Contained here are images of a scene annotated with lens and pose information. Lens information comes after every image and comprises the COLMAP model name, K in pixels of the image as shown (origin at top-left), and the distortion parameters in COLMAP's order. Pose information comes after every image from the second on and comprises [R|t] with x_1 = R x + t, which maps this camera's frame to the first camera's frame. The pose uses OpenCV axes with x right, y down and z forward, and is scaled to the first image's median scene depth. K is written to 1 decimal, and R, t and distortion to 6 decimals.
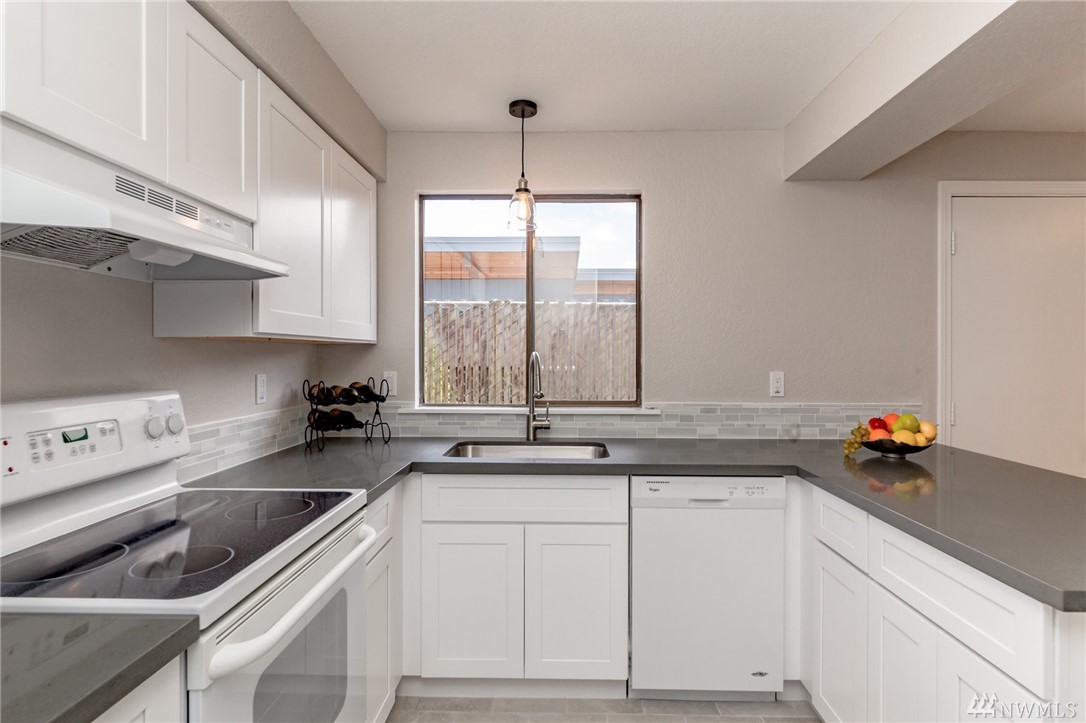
lens RADIAL K [[550.6, 0, 543.0], [0, 550.6, 361.5], [0, 0, 1]] dist [-0.001077, -0.000551]
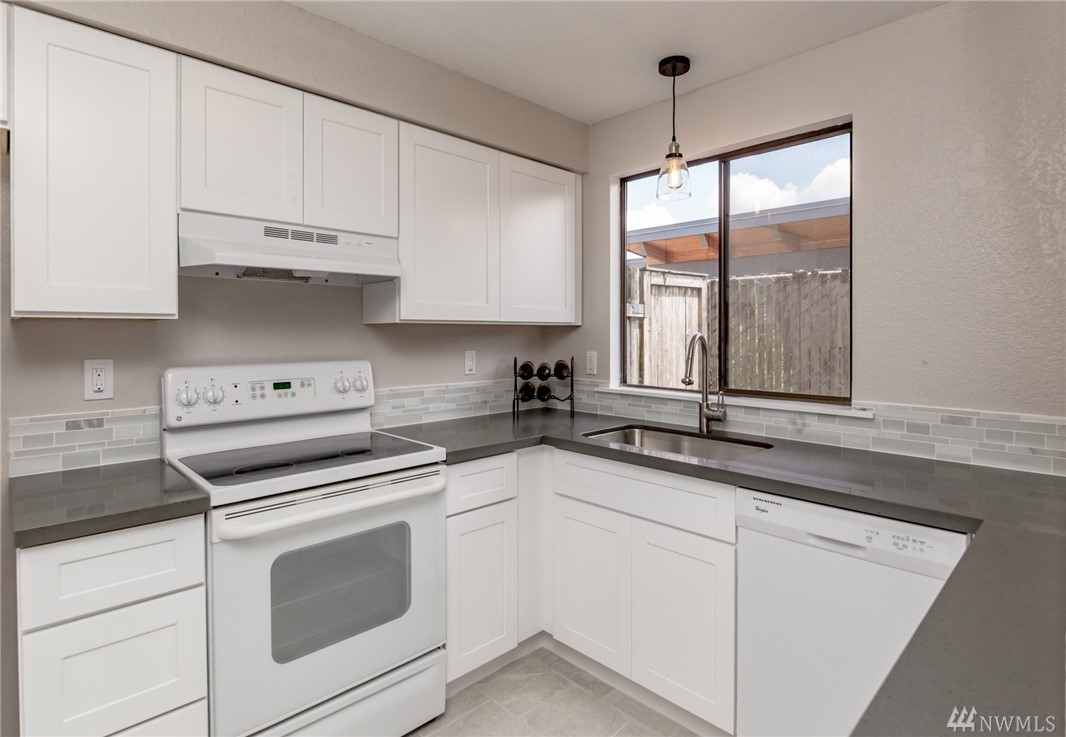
lens RADIAL K [[553.8, 0, 533.3], [0, 553.8, 343.9], [0, 0, 1]] dist [0.000026, -0.000743]
pose [[0.715899, 0.012038, -0.698100, 0.405567], [-0.008153, 0.999927, 0.008882, -0.005200], [0.698156, -0.000667, 0.715946, 0.165711]]
